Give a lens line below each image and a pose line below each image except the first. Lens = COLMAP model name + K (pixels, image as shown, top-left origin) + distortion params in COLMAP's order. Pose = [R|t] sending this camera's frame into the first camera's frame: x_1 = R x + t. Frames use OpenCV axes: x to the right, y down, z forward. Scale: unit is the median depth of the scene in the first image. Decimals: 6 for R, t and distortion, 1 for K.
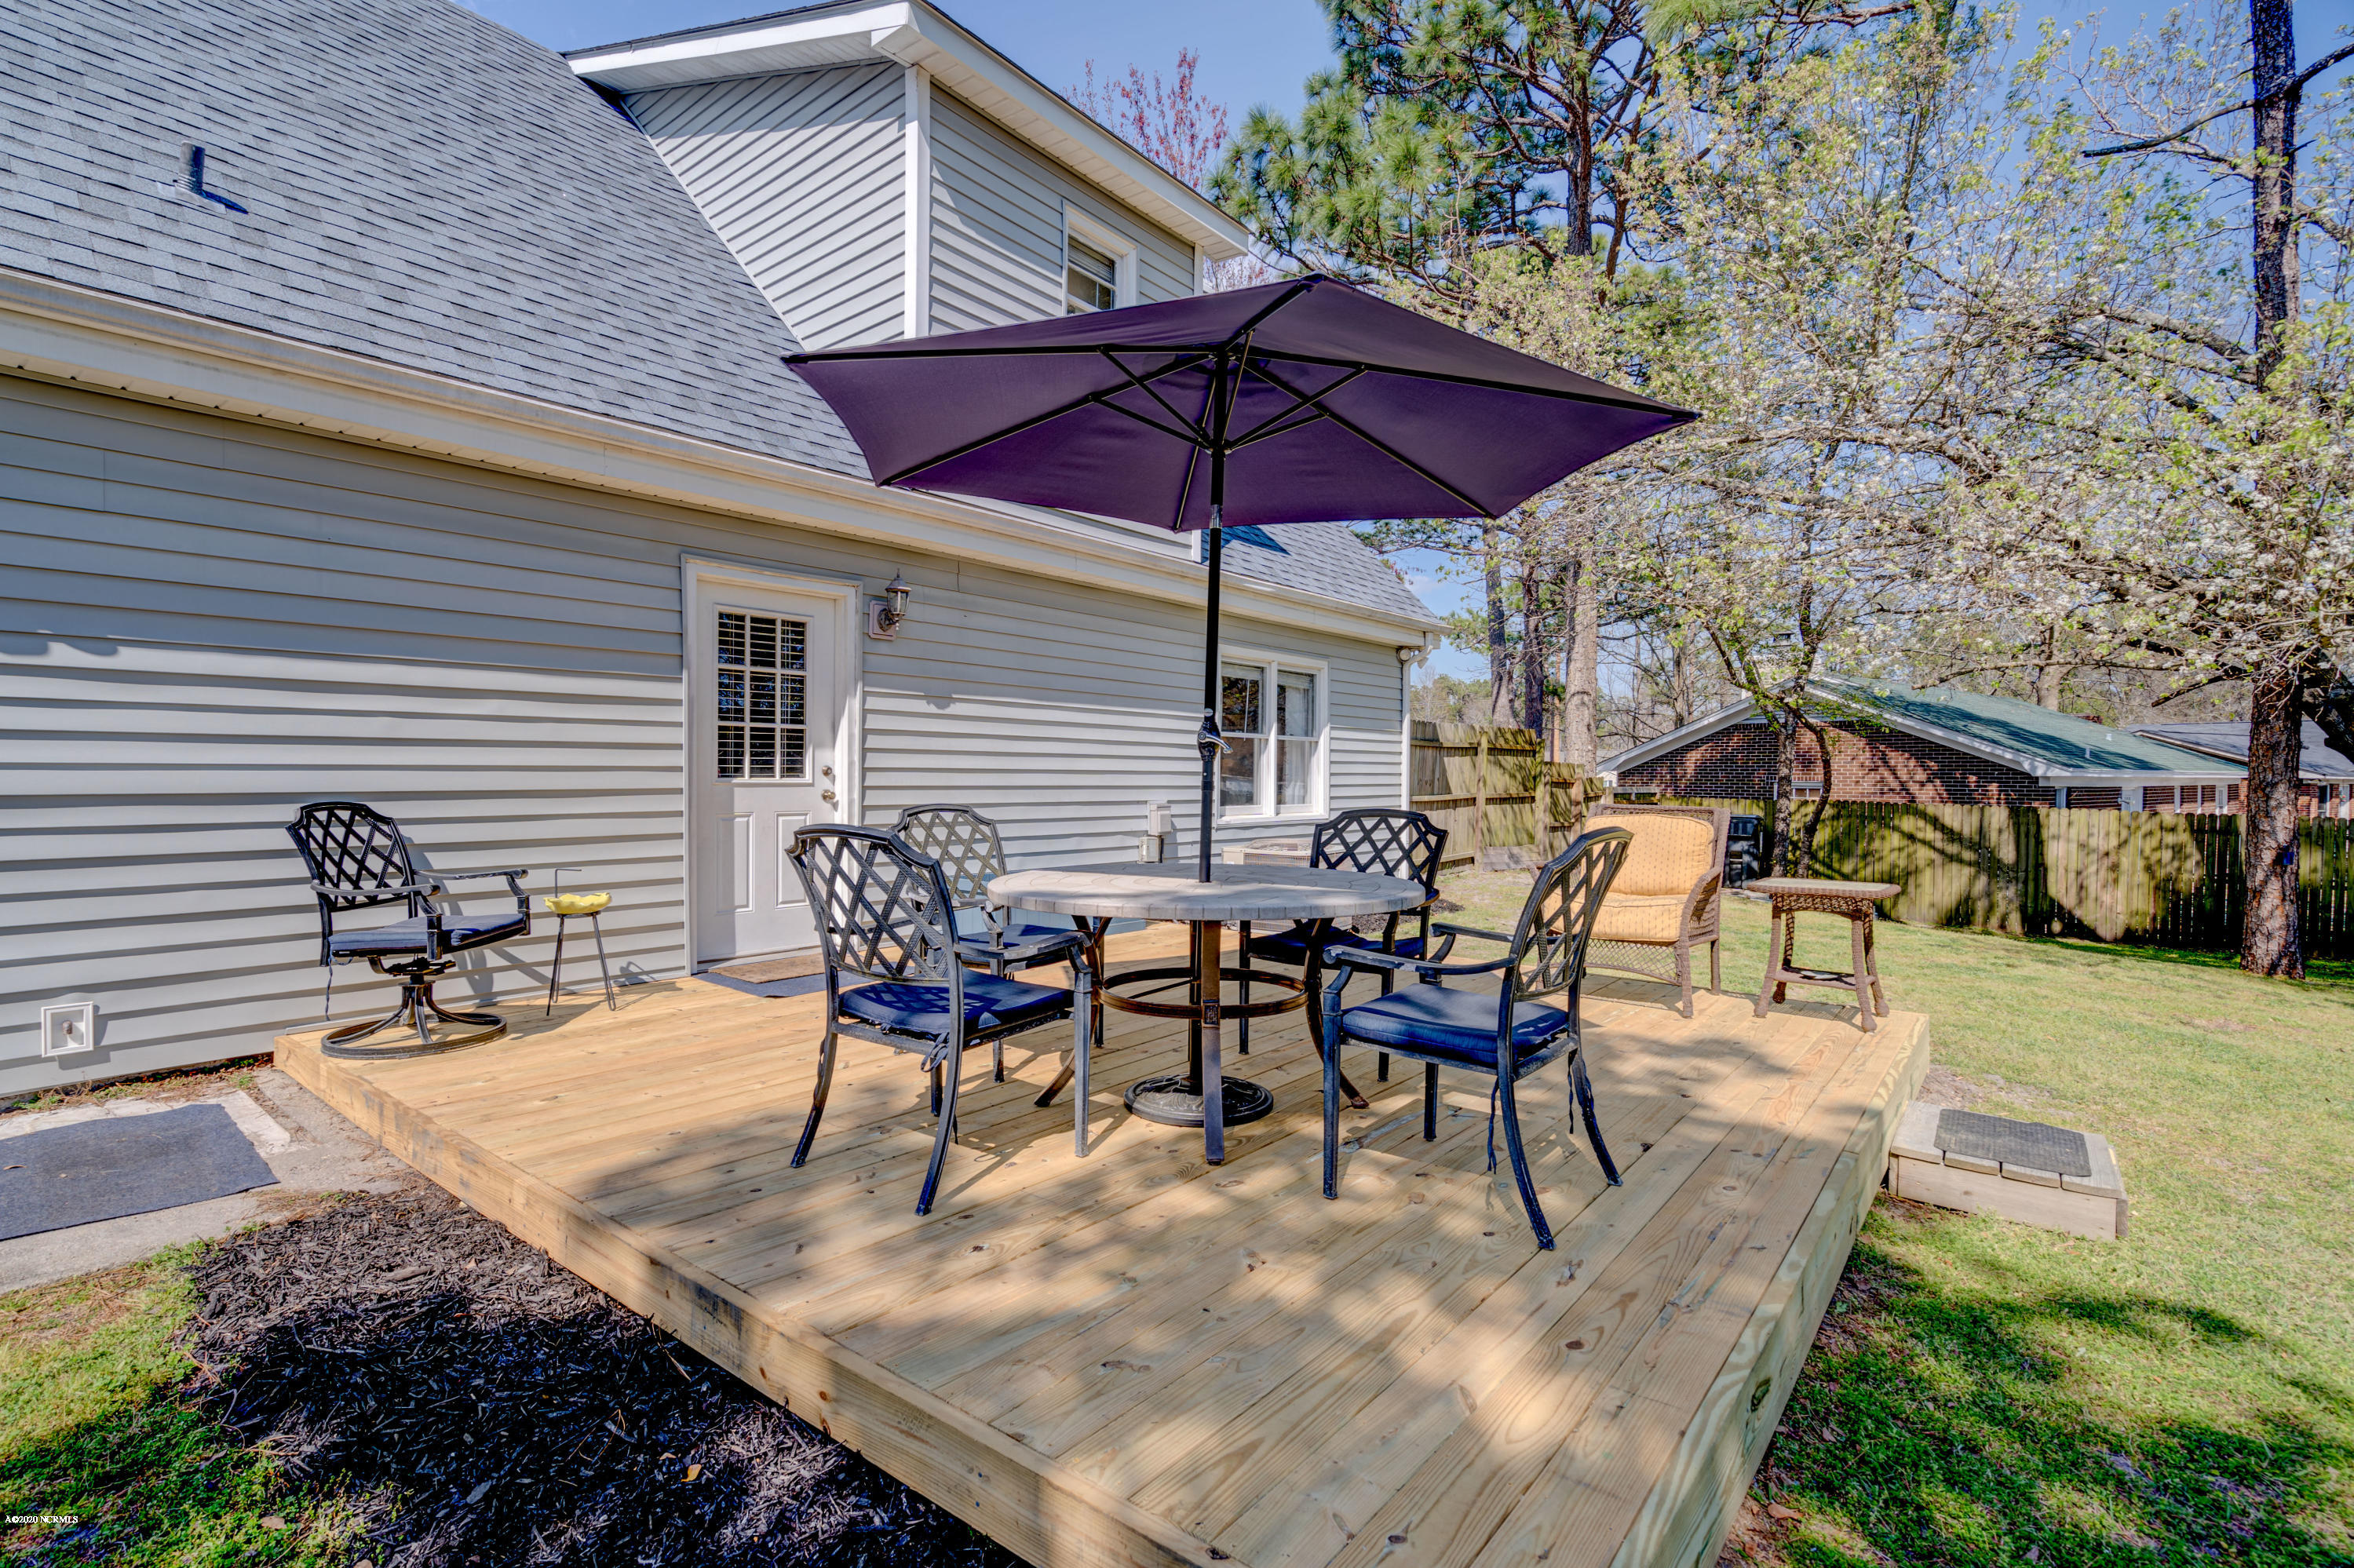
lens RADIAL K [[1075.7, 0, 1180.0], [0, 1075.7, 784.5], [0, 0, 1]] dist [-0.001363, 0.000563]
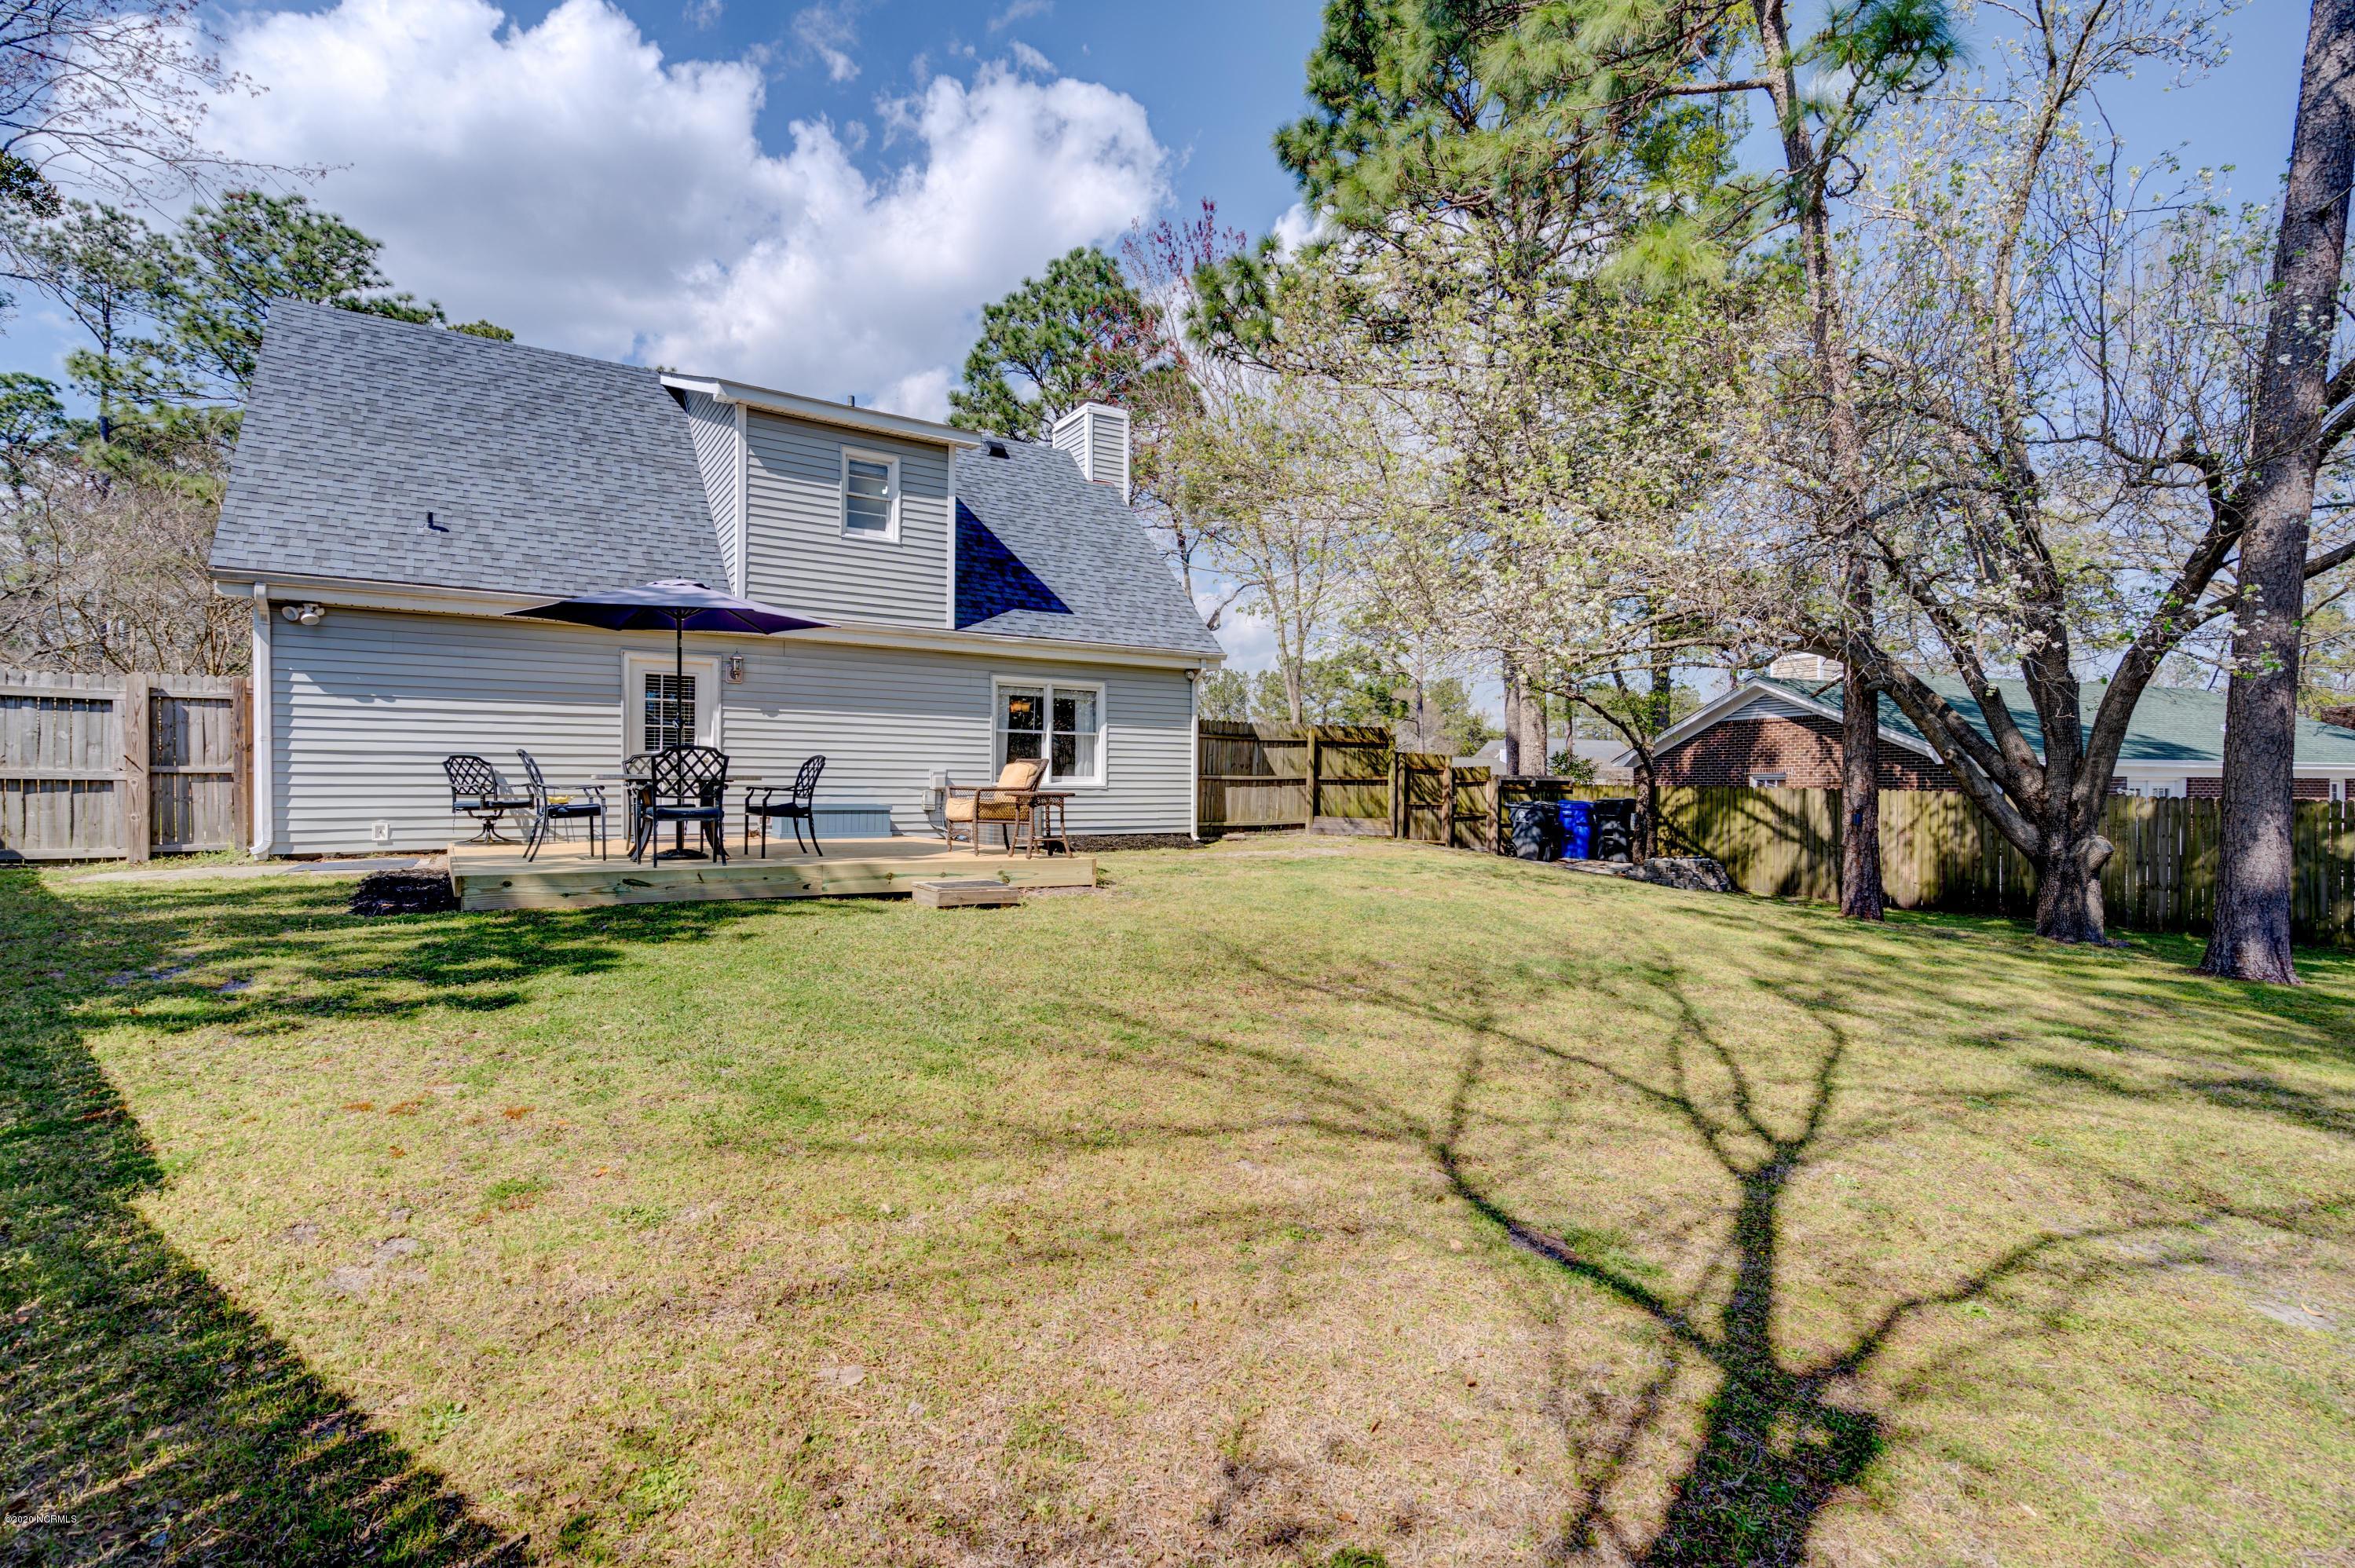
lens RADIAL K [[1076.2, 0, 1176.9], [0, 1076.2, 788.1], [0, 0, 1]] dist [-0.001363, 0.000563]
pose [[0.951532, 0.000753, -0.307549, 0.508211], [-0.003687, 0.999953, -0.008961, 0.034279], [0.307528, 0.009661, 0.951490, -0.293971]]
